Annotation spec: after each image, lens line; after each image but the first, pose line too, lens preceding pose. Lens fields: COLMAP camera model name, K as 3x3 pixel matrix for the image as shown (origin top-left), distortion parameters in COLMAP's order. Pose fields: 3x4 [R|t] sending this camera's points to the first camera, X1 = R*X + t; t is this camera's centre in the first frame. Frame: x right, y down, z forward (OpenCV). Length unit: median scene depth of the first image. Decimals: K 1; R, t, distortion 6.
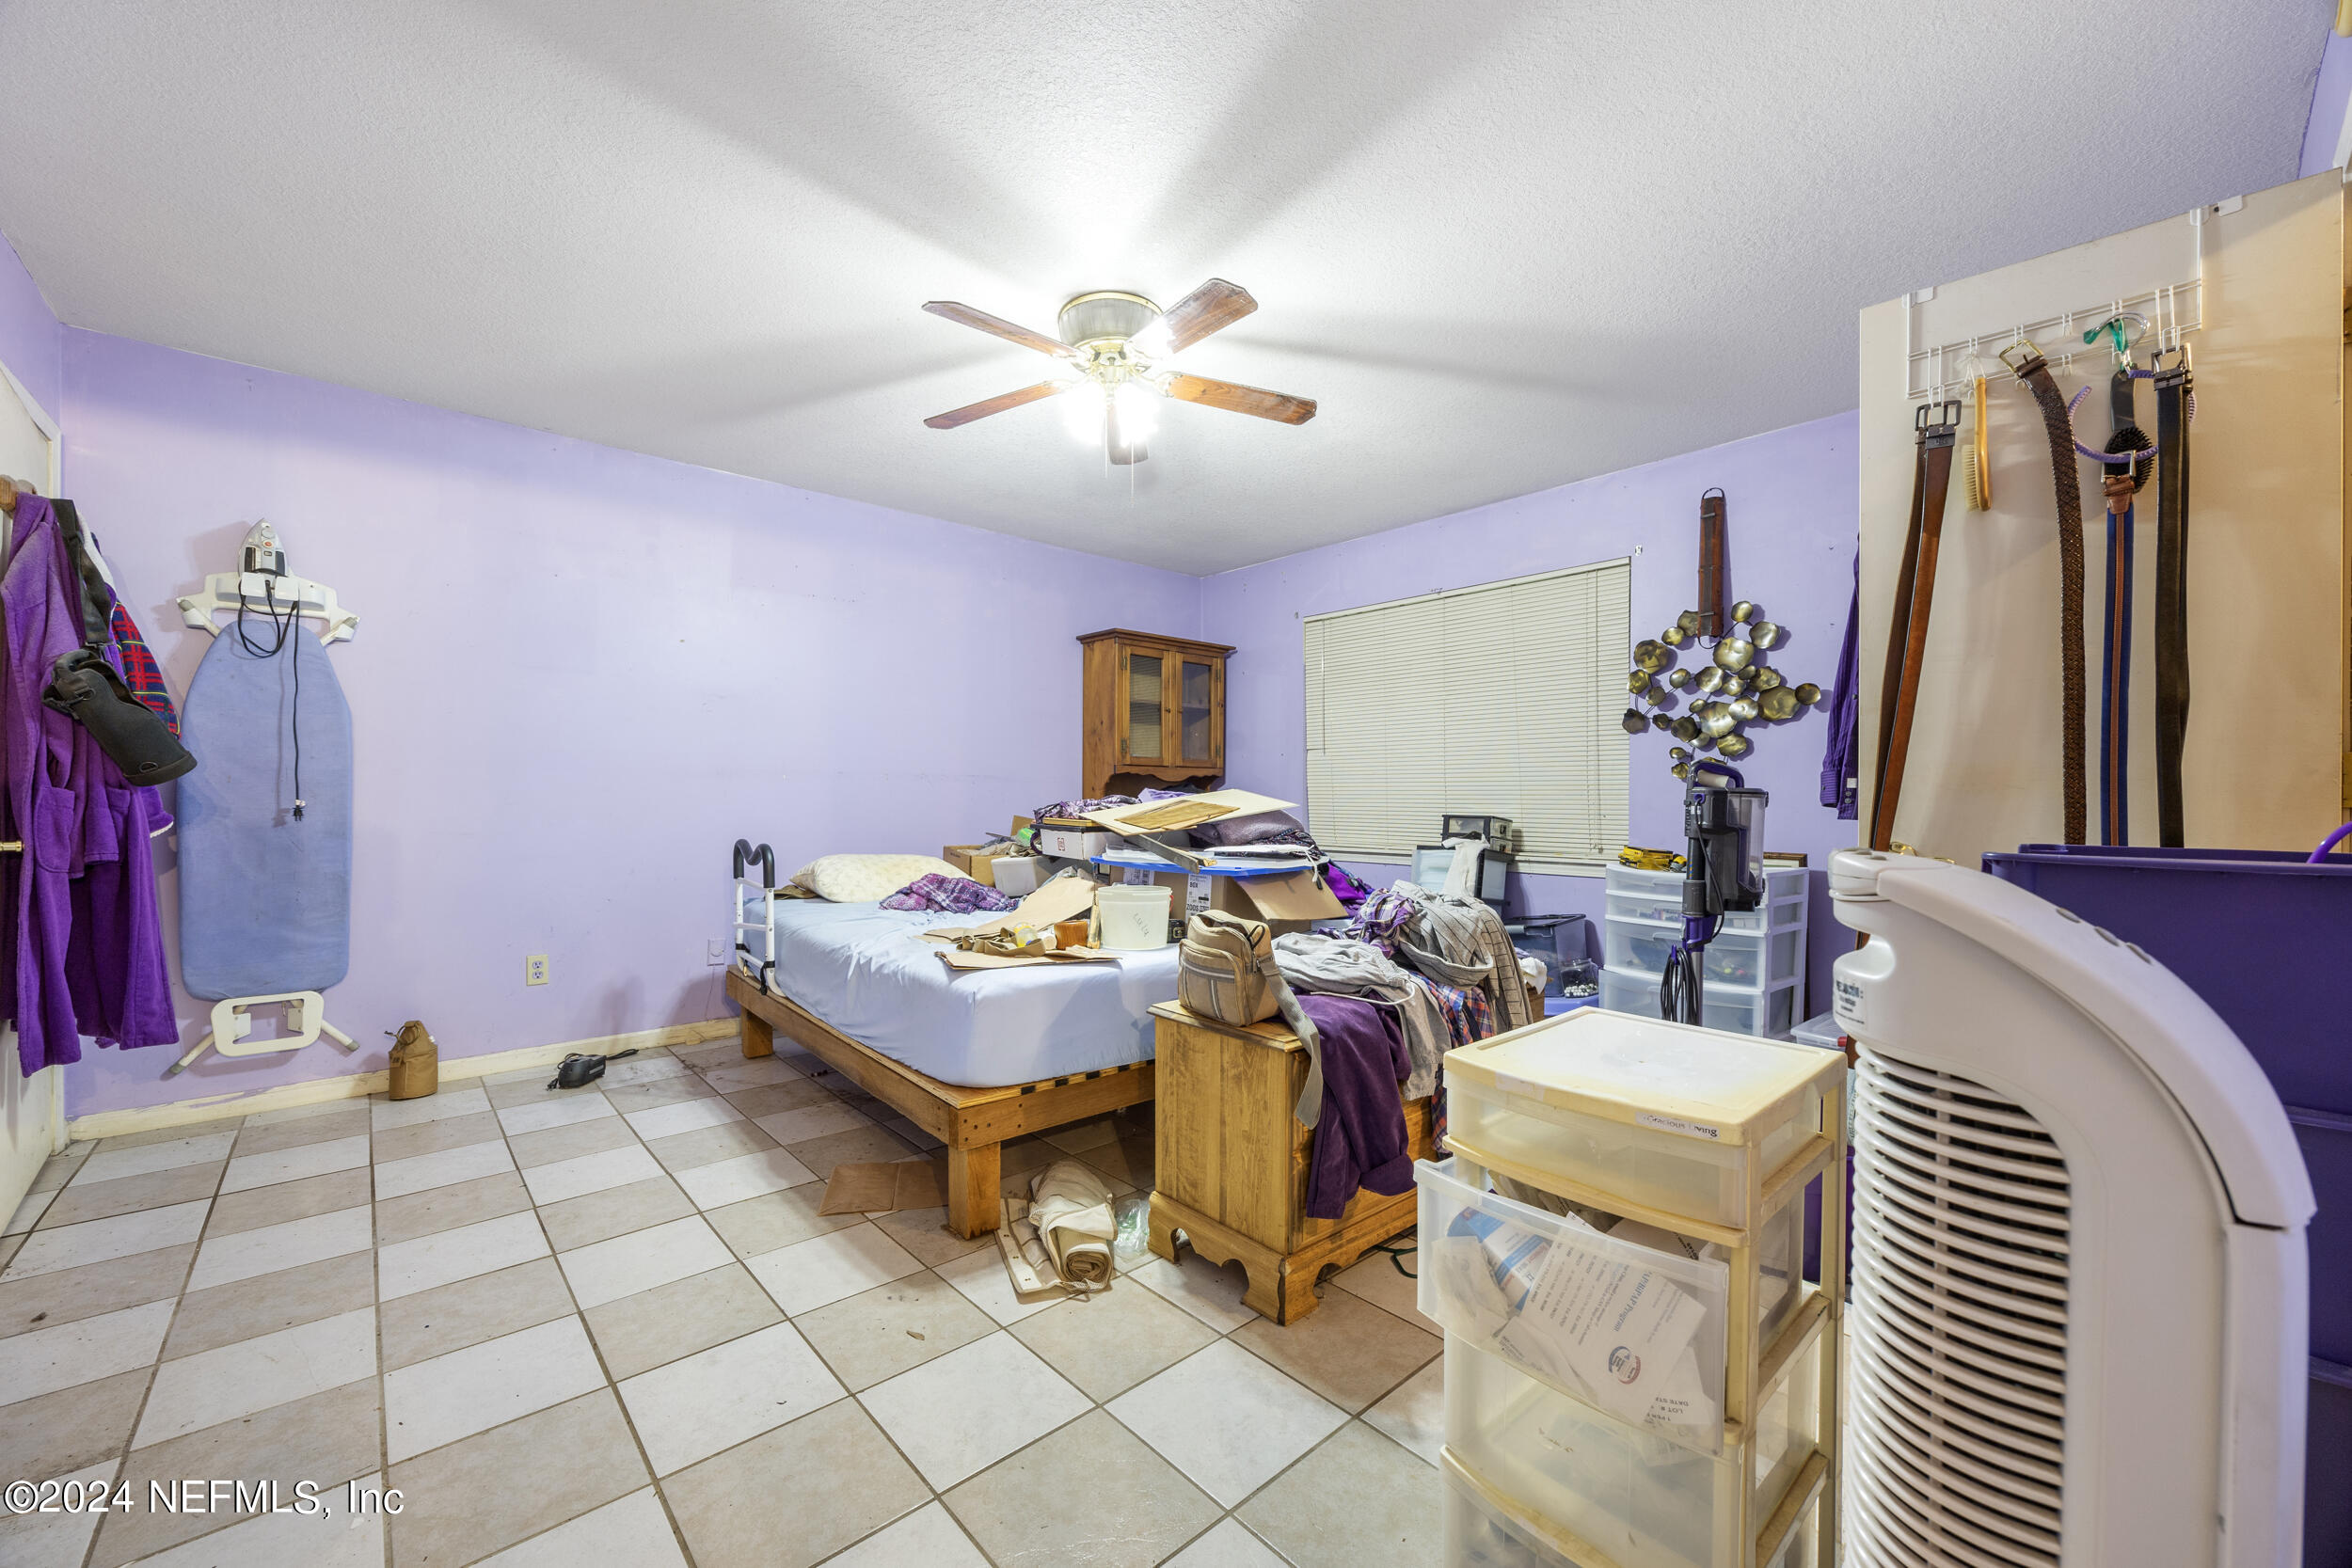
lens RADIAL K [[896.0, 0, 1165.3], [0, 896.0, 796.1], [0, 0, 1]] dist [-0.002398, -0.000161]
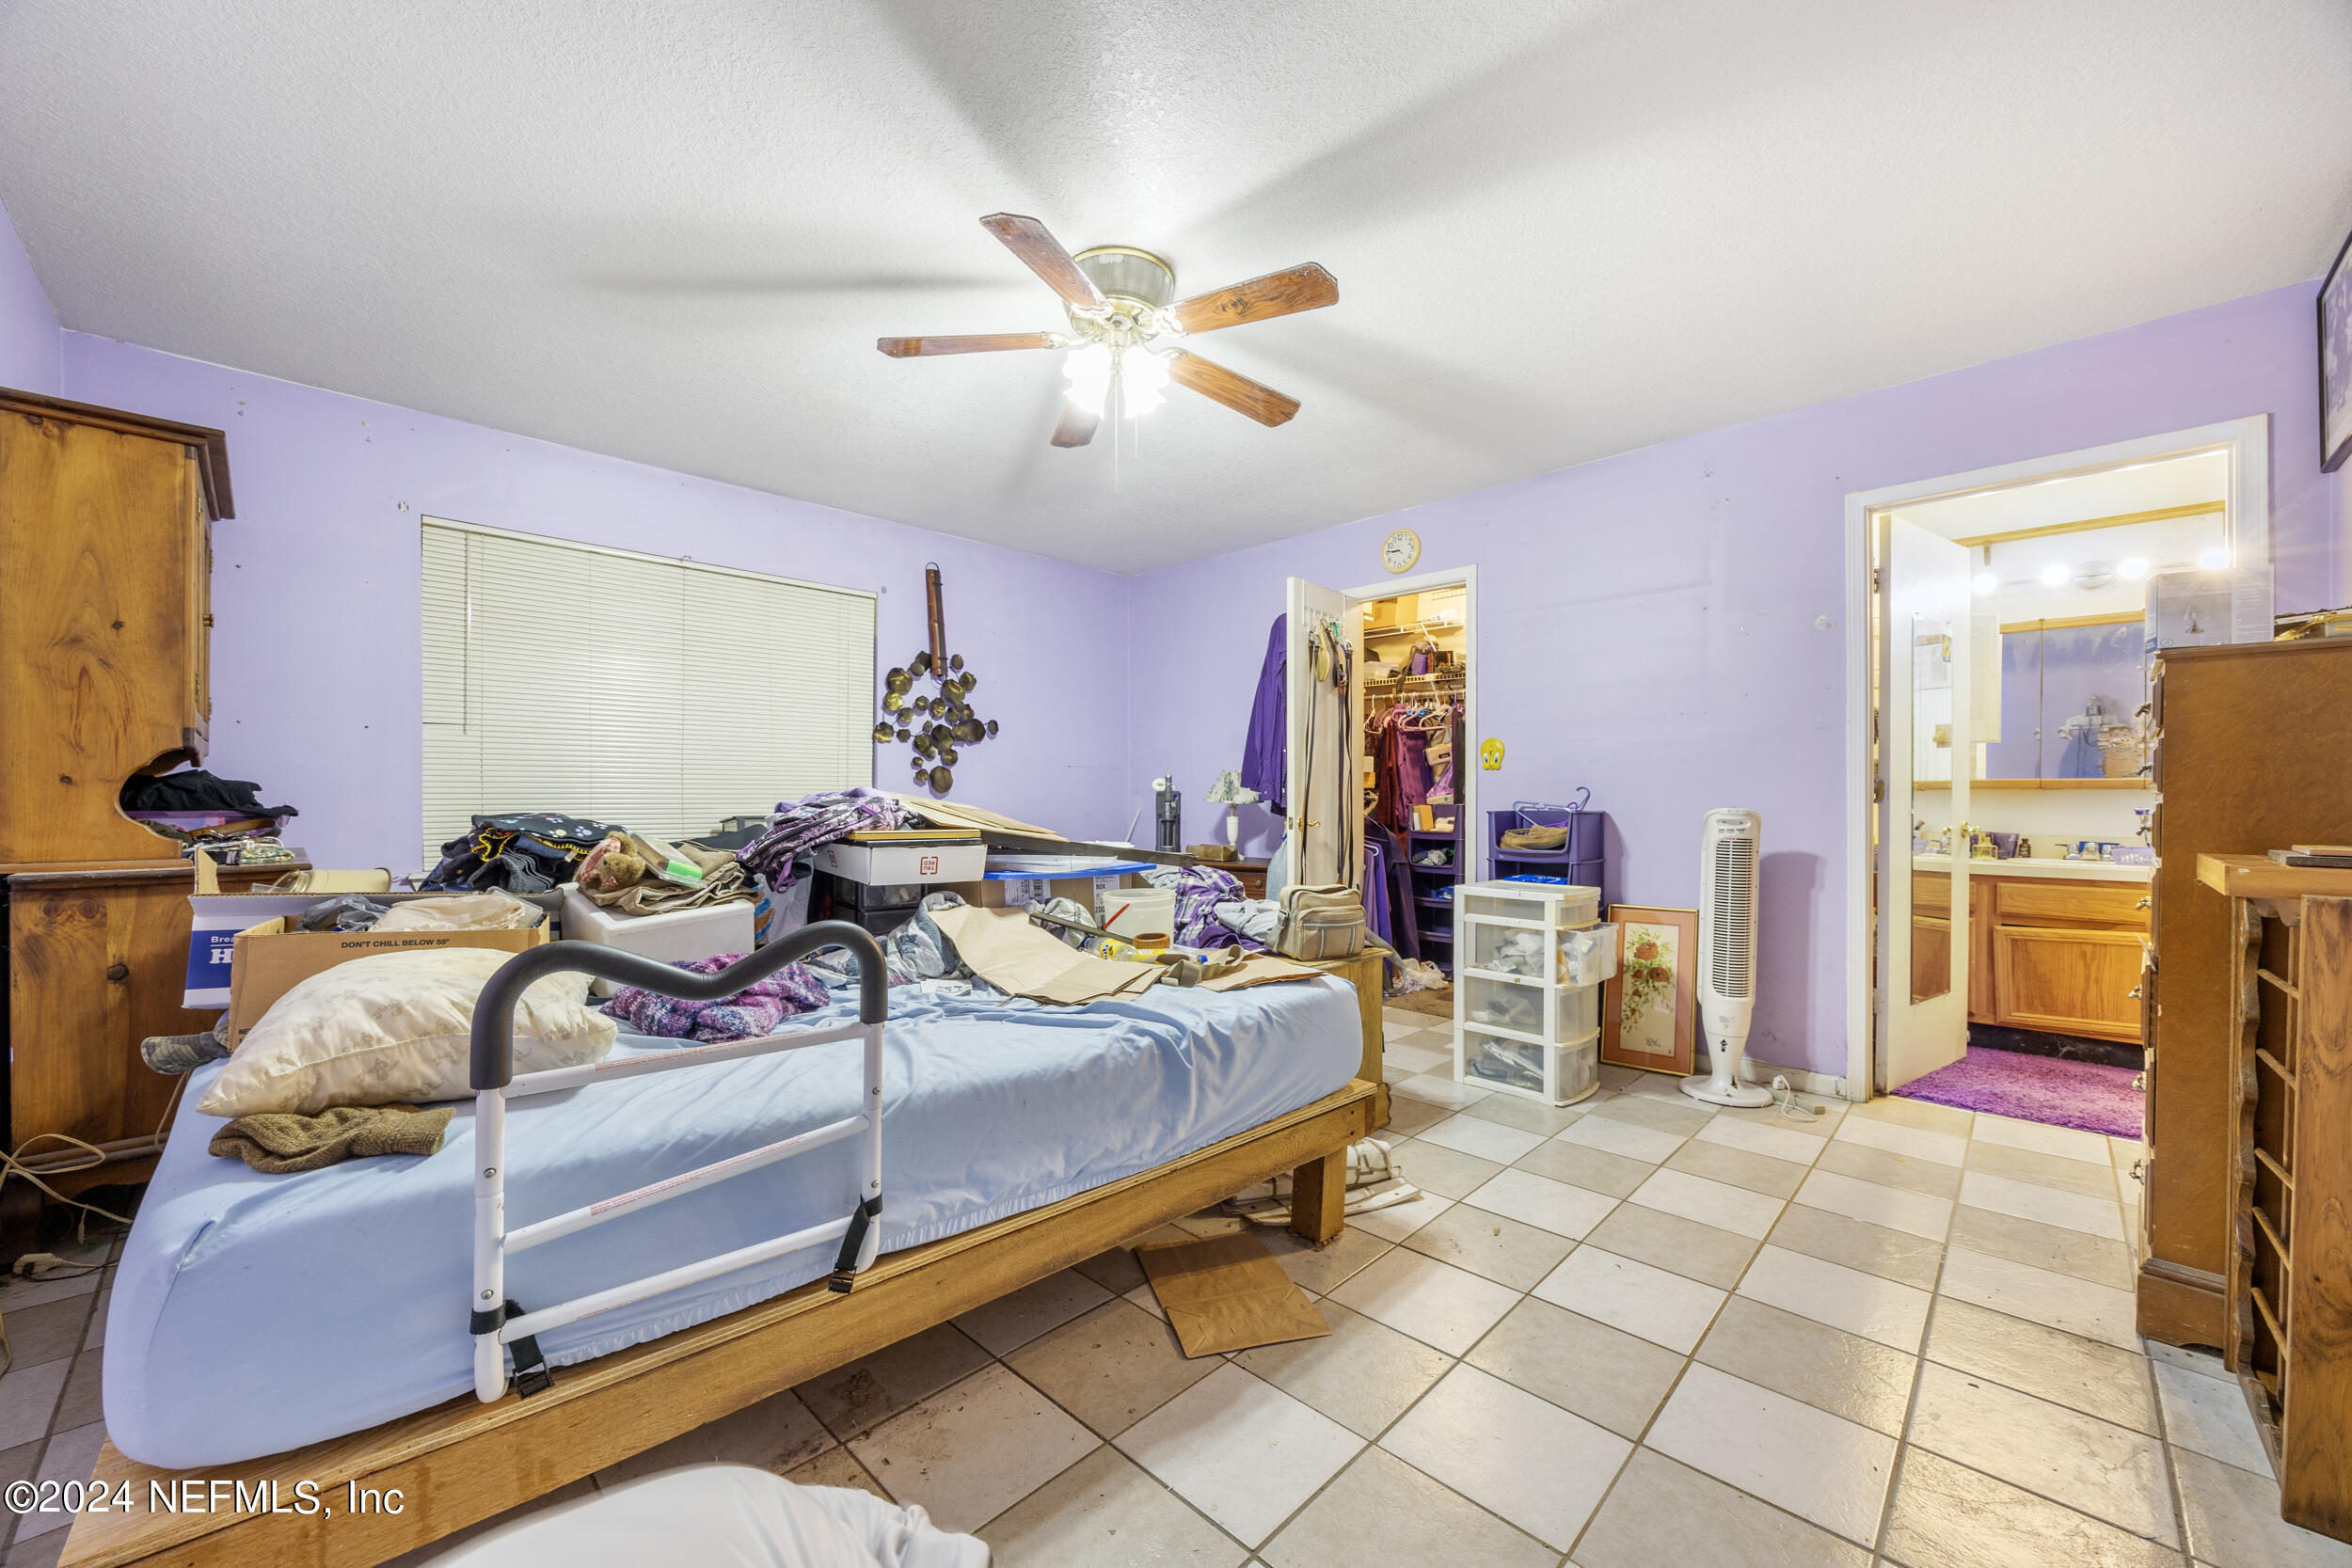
lens RADIAL K [[892.1, 0, 1163.3], [0, 892.1, 776.6], [0, 0, 1]] dist [-0.001893, 0.000212]
pose [[-0.055230, 0.020438, 0.998264, -1.056815], [0.001900, 0.999791, -0.020364, -0.000275], [-0.998472, 0.000772, -0.055257, 1.079772]]
